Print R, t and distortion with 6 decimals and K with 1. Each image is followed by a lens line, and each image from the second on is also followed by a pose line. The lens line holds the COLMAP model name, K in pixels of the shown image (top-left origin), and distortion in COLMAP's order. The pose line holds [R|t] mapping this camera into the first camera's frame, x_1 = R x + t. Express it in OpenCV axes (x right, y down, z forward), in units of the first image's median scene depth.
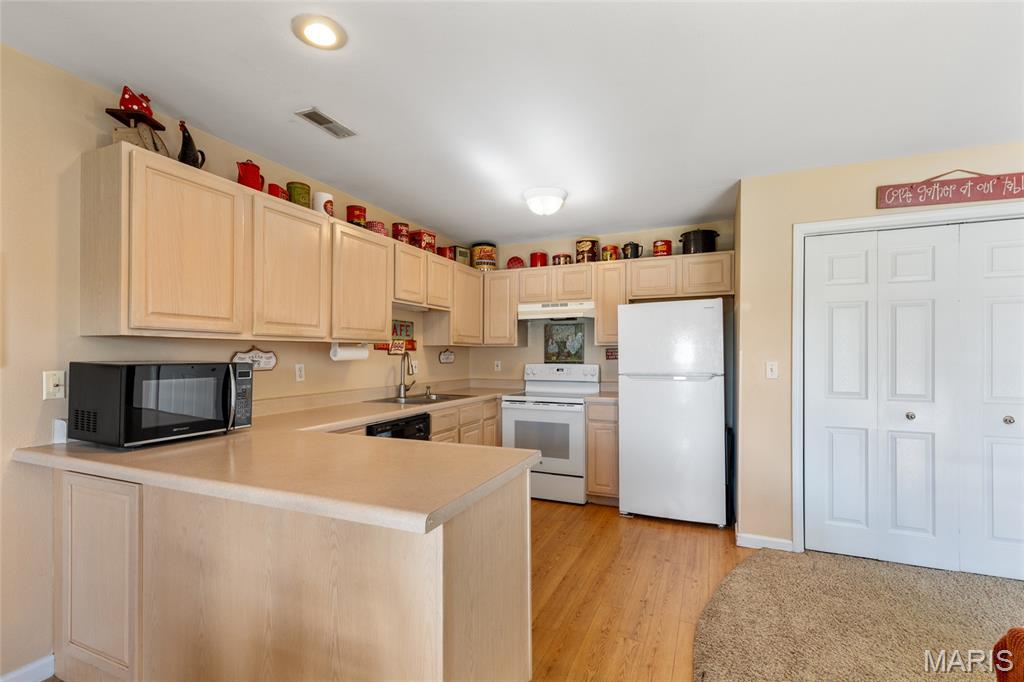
lens RADIAL K [[466.6, 0, 508.9], [0, 466.6, 349.8], [0, 0, 1]] dist [0.003799, 0.000671]
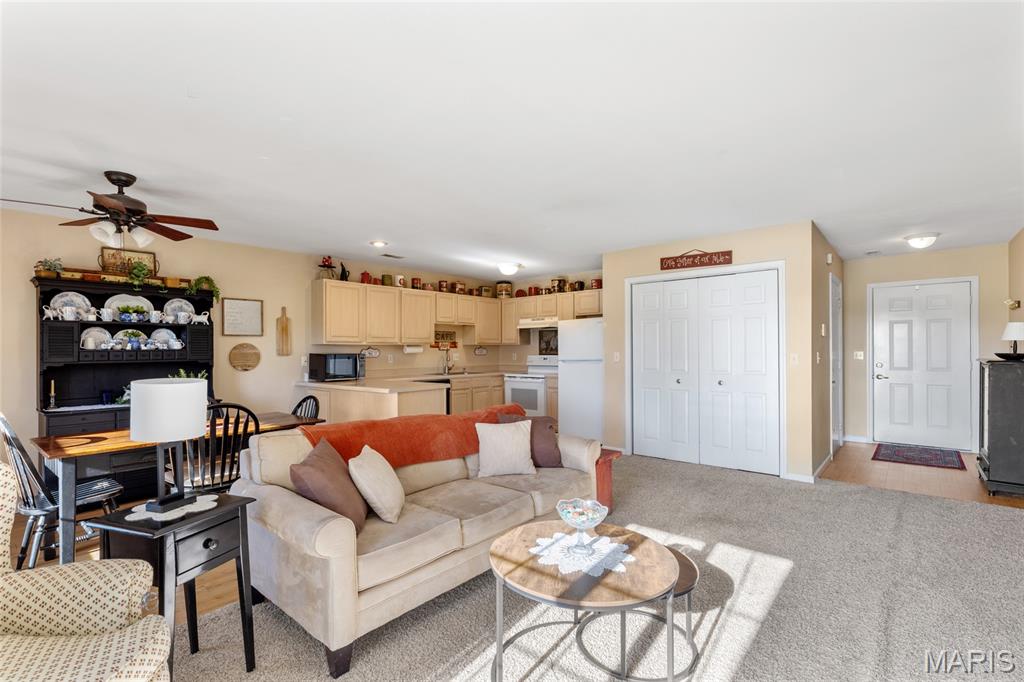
lens RADIAL K [[467.3, 0, 505.9], [0, 467.3, 338.7], [0, 0, 1]] dist [-0.000483, -0.000277]
pose [[0.954216, -0.014523, -0.298766, 0.601619], [0.010197, 0.999819, -0.016033, -0.003703], [0.298945, 0.012253, 0.954192, -0.767327]]
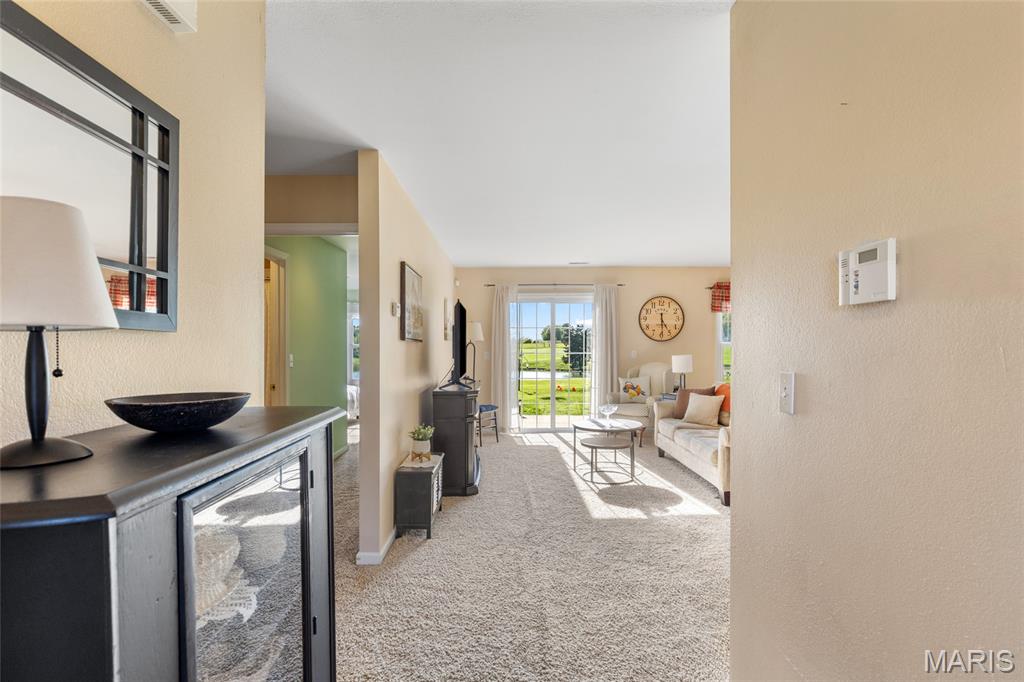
lens RADIAL K [[546.8, 0, 512.0], [0, 546.8, 341.0], [0, 0, 1]] dist [0.001331, -0.000420]
pose [[-0.913703, -0.003066, -0.406370, 1.423898], [0.001847, 0.999930, -0.011697, 0.000467], [0.406377, -0.011438, -0.913634, 1.065827]]
